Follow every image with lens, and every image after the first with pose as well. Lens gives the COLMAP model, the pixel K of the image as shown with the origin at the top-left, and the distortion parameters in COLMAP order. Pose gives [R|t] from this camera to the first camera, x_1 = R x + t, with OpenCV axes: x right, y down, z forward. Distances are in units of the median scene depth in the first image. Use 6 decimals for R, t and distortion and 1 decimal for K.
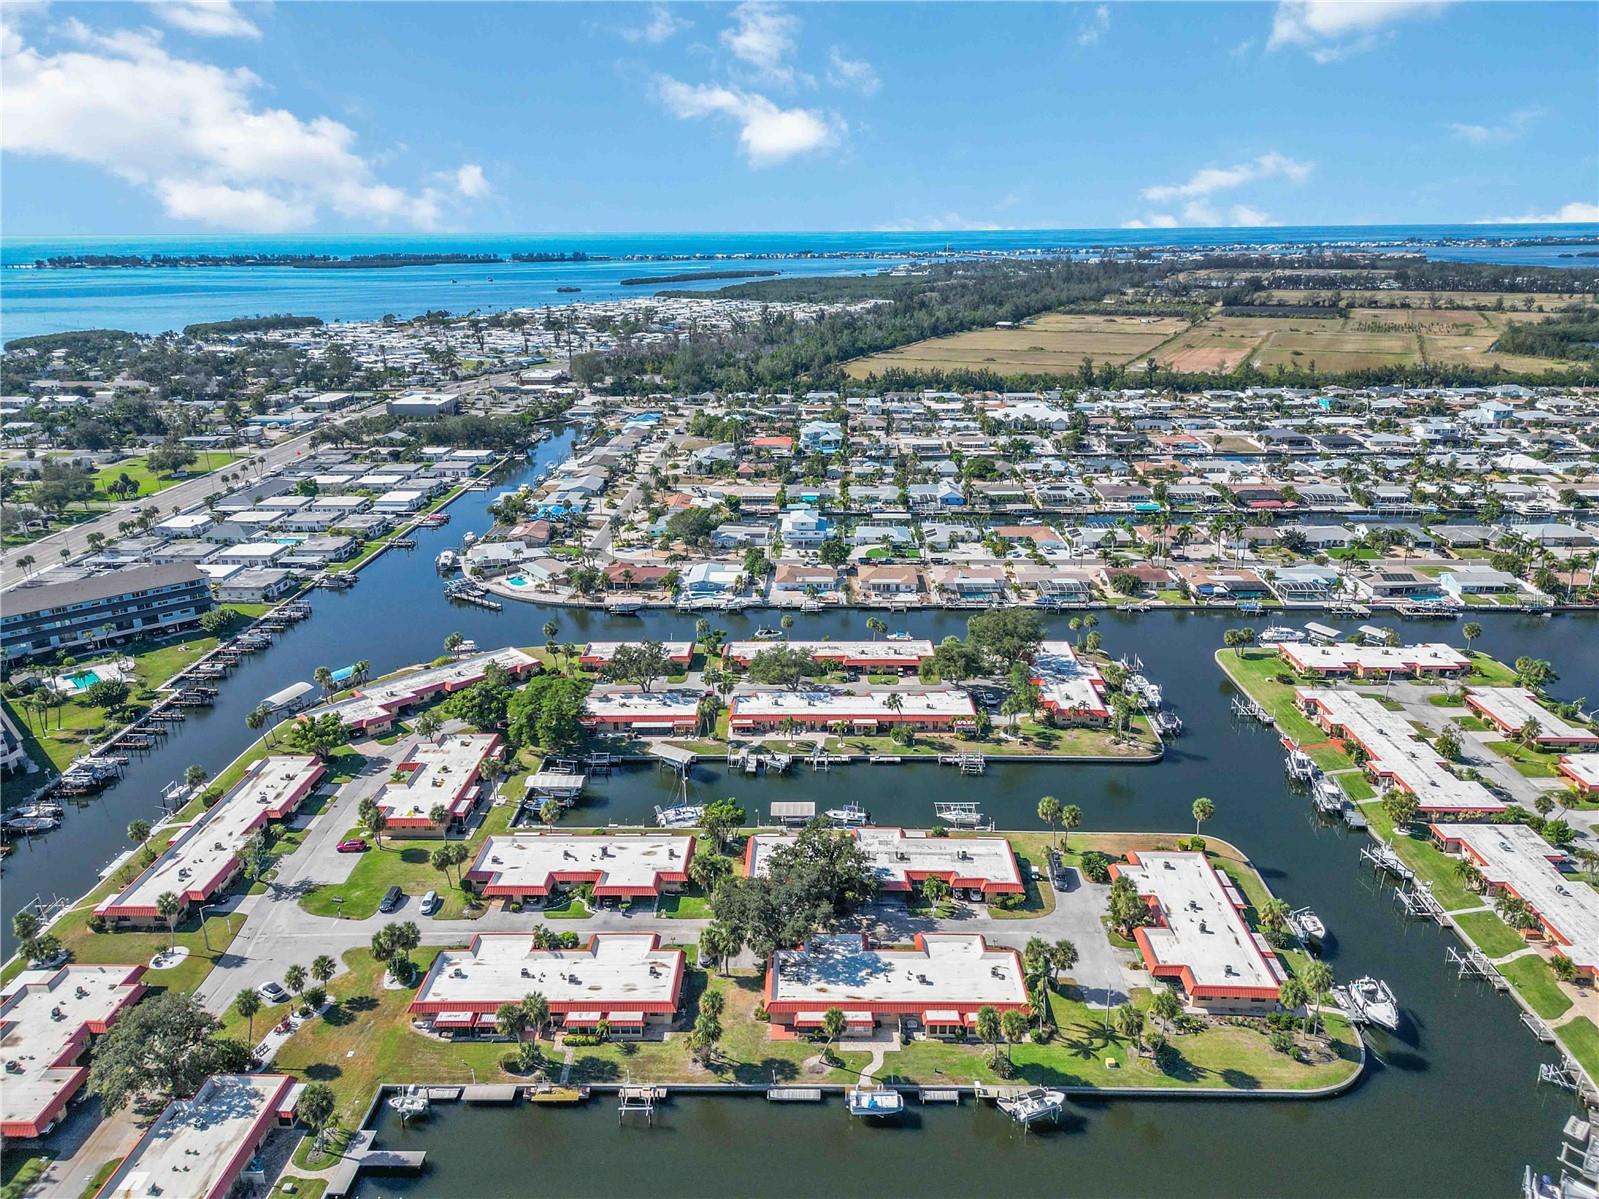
lens RADIAL K [[1099.6, 0, 799.5], [0, 1099.6, 599.5], [0, 0, 1]] dist [0.054549, -0.060340]
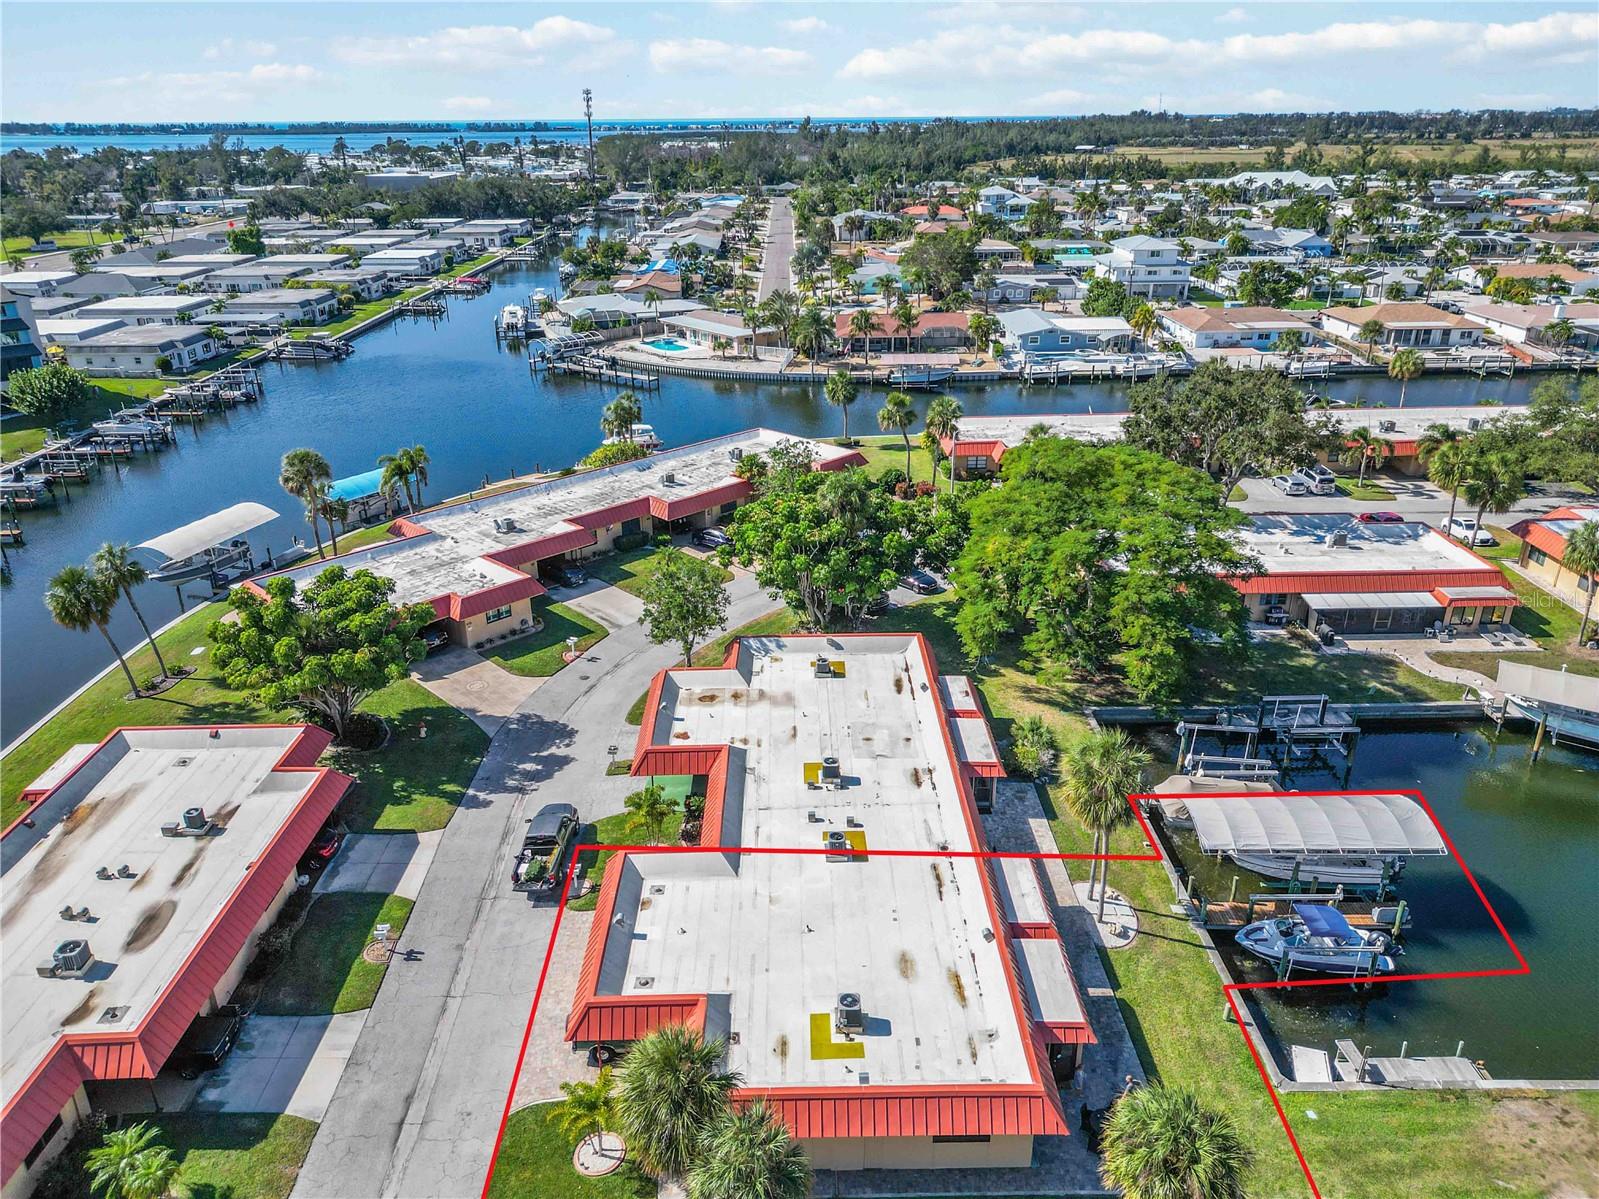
lens RADIAL K [[1127.2, 0, 802.5], [0, 1127.2, 577.4], [0, 0, 1]] dist [0.077644, -0.075642]
pose [[0.999566, -0.013893, 0.025981, -0.291199], [0.012145, 0.997728, 0.066270, 0.080246], [-0.026842, -0.065926, 0.997463, 0.652639]]
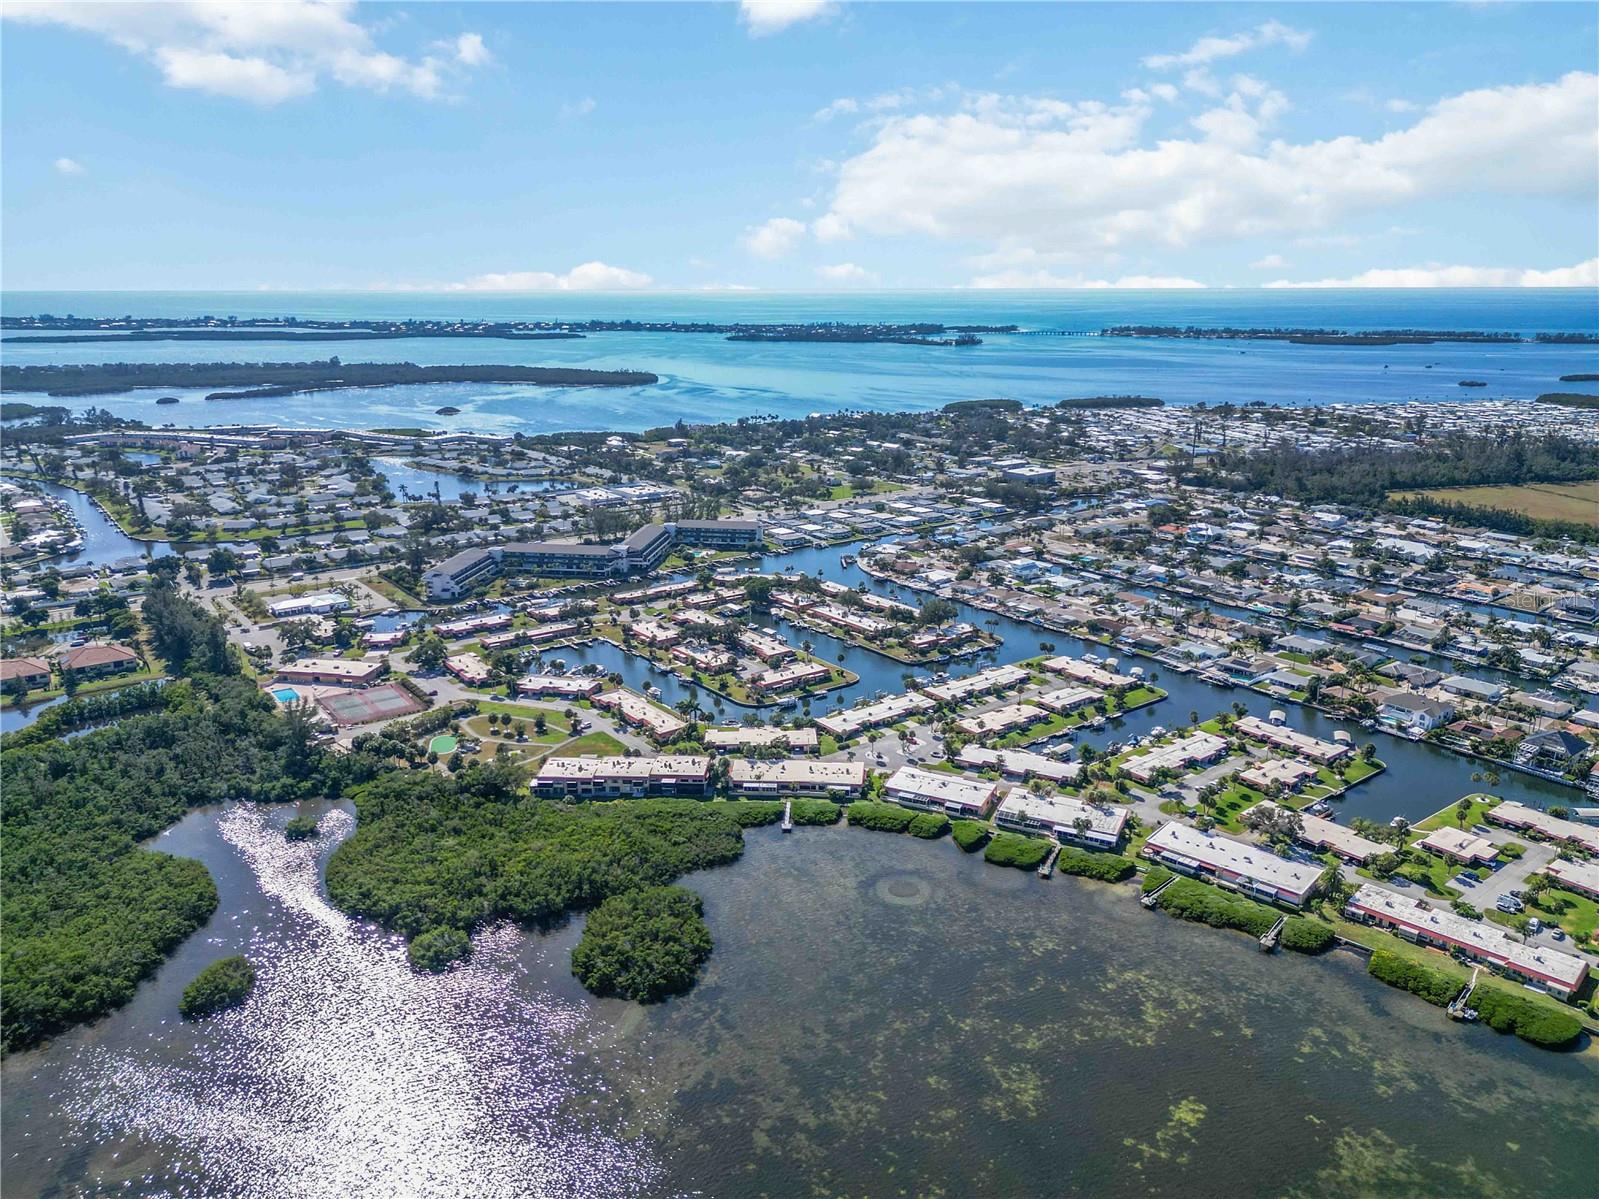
lens RADIAL K [[1099.6, 0, 799.5], [0, 1099.6, 599.5], [0, 0, 1]] dist [0.054549, -0.060340]
pose [[0.623758, 0.215531, -0.751314, 1.698790], [-0.251837, 0.965387, 0.067861, -0.072555], [0.739935, 0.146880, 0.656446, -0.613409]]
